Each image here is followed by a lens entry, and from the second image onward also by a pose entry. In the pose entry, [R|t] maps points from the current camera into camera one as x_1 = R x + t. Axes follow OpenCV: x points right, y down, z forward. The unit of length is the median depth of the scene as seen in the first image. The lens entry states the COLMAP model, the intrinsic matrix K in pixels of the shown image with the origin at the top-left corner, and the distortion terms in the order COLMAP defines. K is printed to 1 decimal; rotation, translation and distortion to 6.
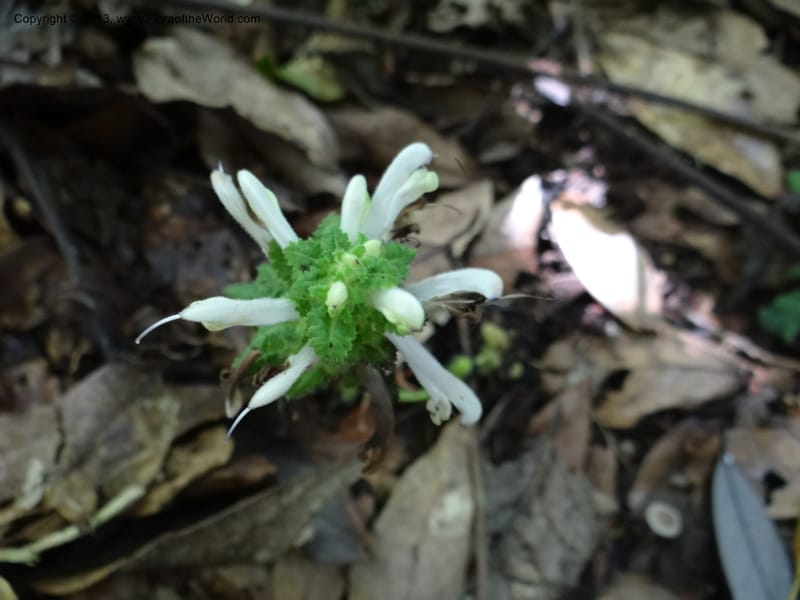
lens RADIAL K [[597.2, 0, 400.0], [0, 597.2, 300.0], [0, 0, 1]] dist [-0.008027, -0.011194]
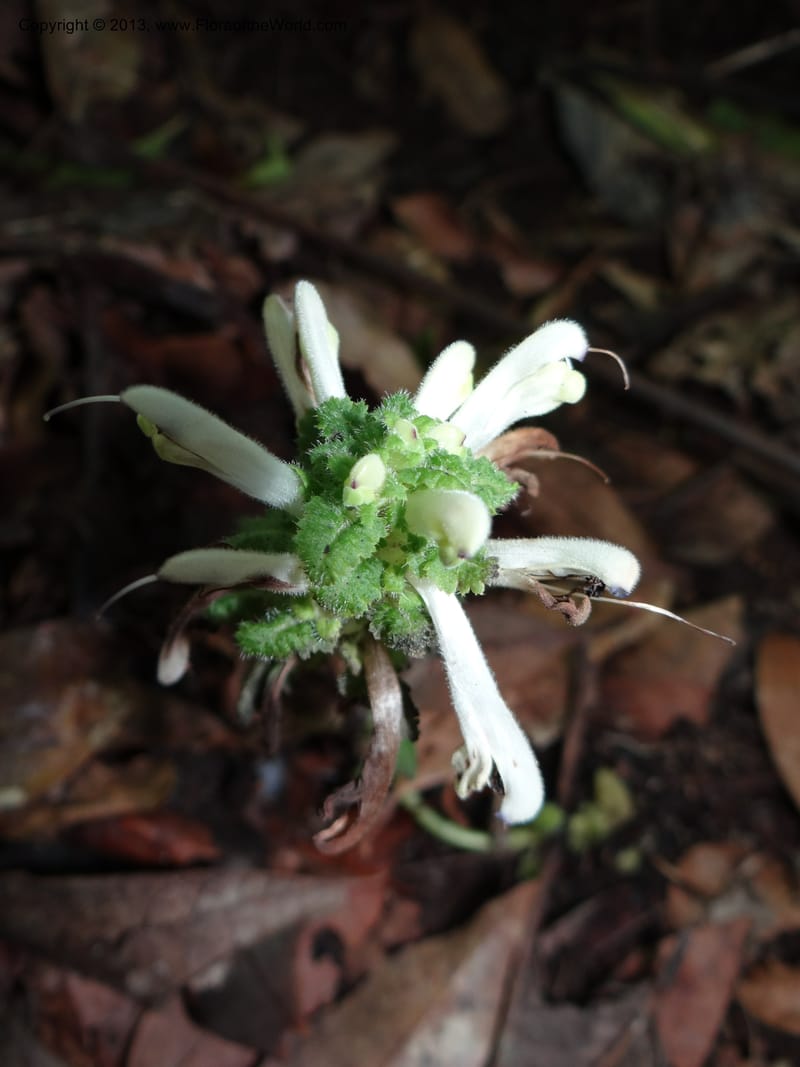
lens RADIAL K [[796.5, 0, 400.0], [0, 796.5, 533.5], [0, 0, 1]] dist [-0.008027, -0.011194]
pose [[0.927656, 0.306007, -0.214042, 0.090175], [-0.352726, 0.906222, -0.233123, 0.167759], [0.122633, 0.291756, 0.948599, 0.187474]]
